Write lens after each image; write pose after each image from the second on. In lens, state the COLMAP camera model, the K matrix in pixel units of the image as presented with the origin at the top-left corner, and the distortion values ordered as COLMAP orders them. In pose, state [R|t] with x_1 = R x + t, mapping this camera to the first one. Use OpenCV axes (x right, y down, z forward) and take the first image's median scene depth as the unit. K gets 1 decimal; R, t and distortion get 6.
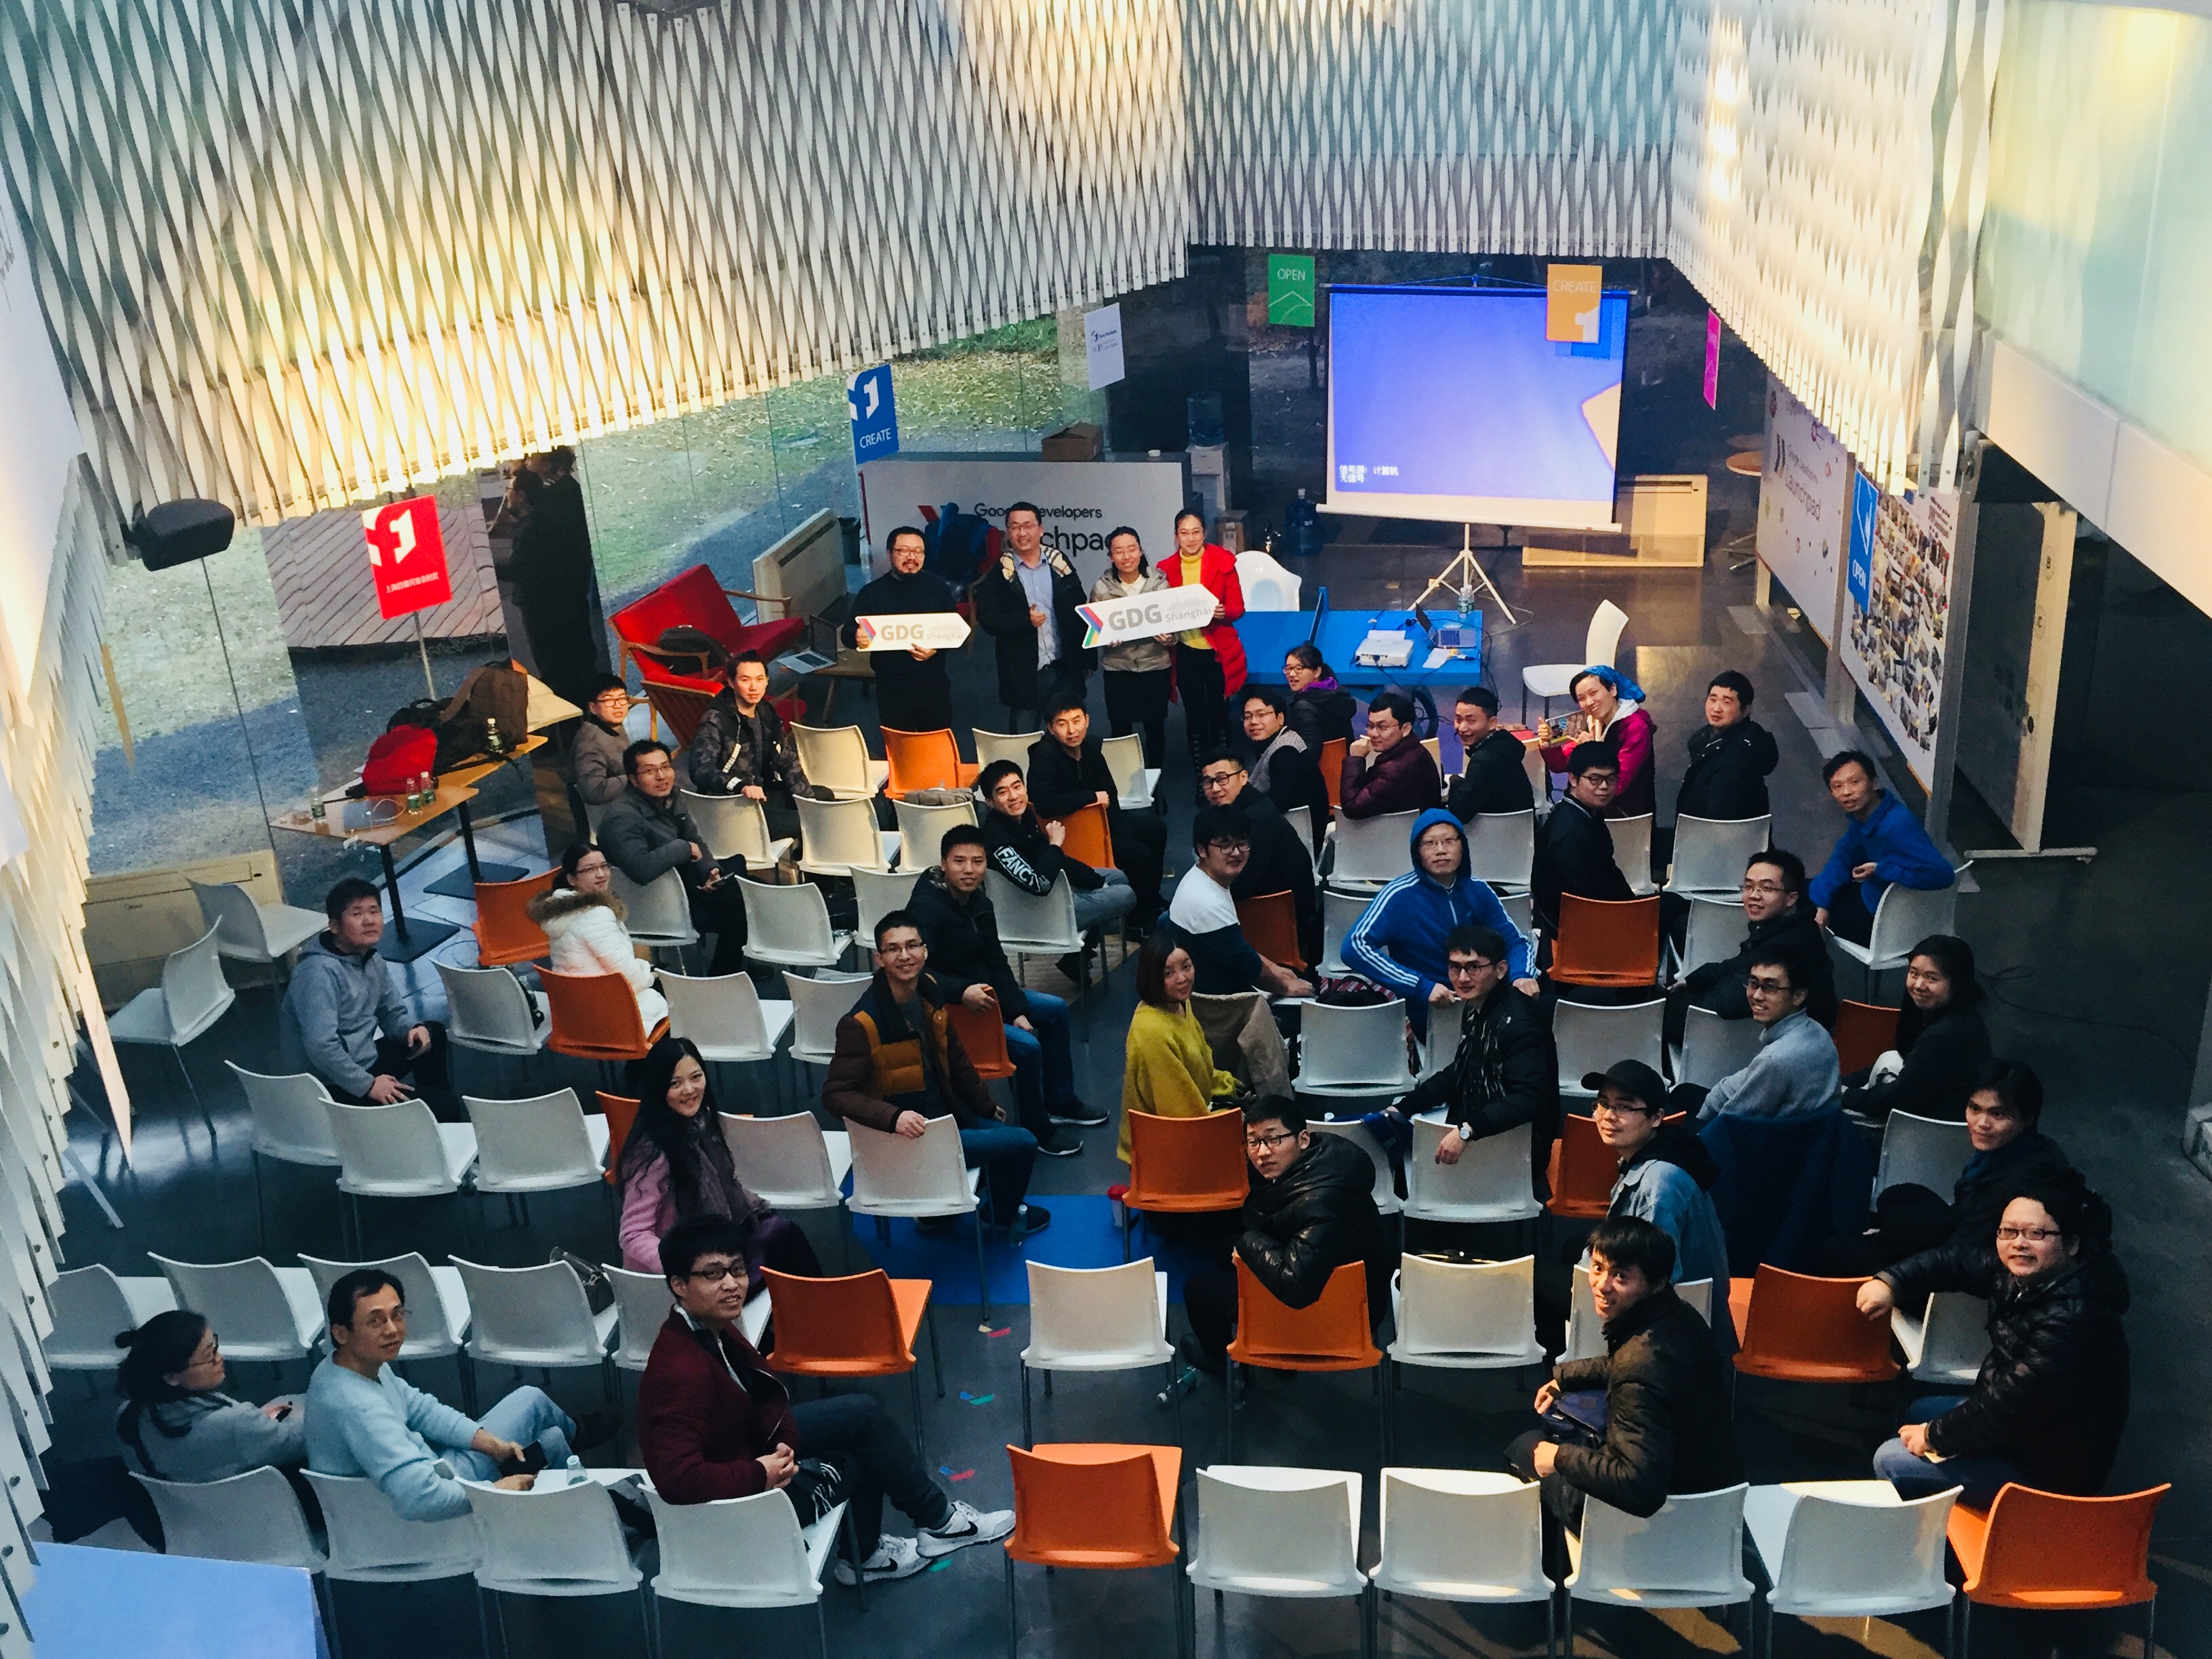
lens RADIAL K [[1989.9, 0, 1117.9], [0, 1989.9, 827.4], [0, 0, 1]] dist [0.090491, -0.143862]
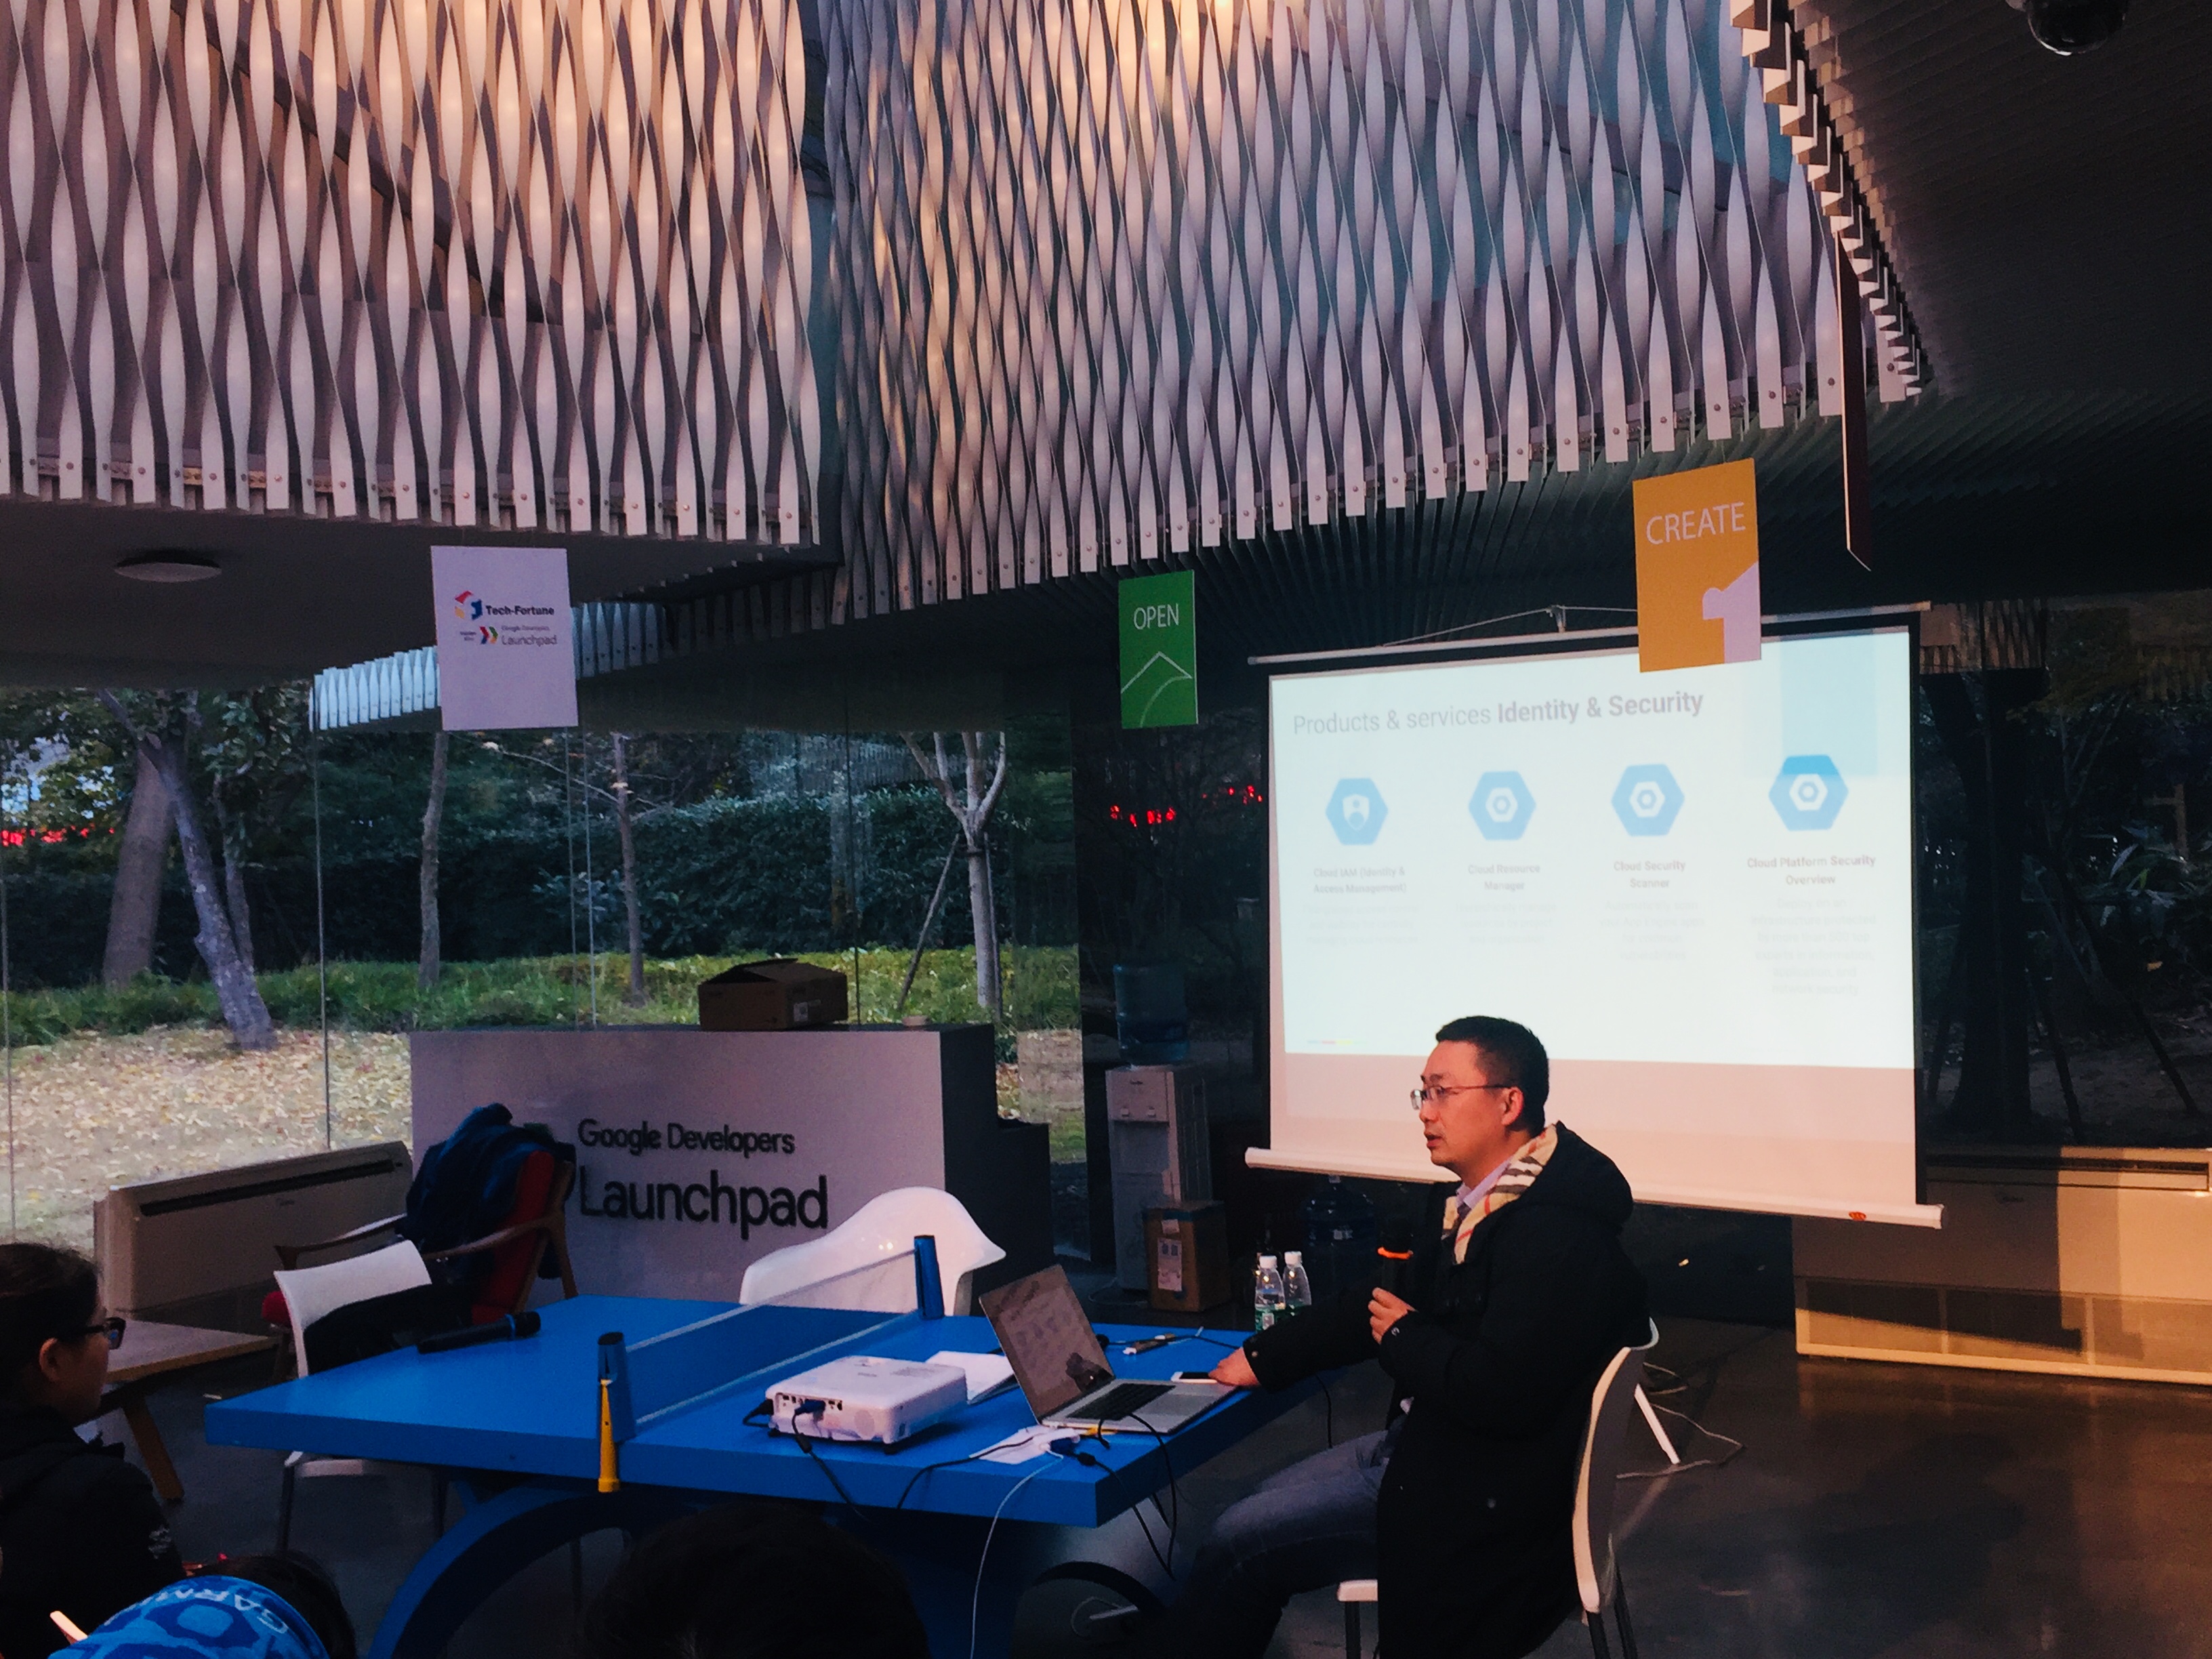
lens RADIAL K [[2308.2, 0, 1106.0], [0, 2308.2, 829.5], [0, 0, 1]] dist [0.046341, -0.014237]
pose [[0.958133, 0.013477, -0.286007, 0.227012], [-0.127653, 0.914229, -0.384565, -0.030076], [0.256293, 0.404974, 0.877673, 0.558650]]
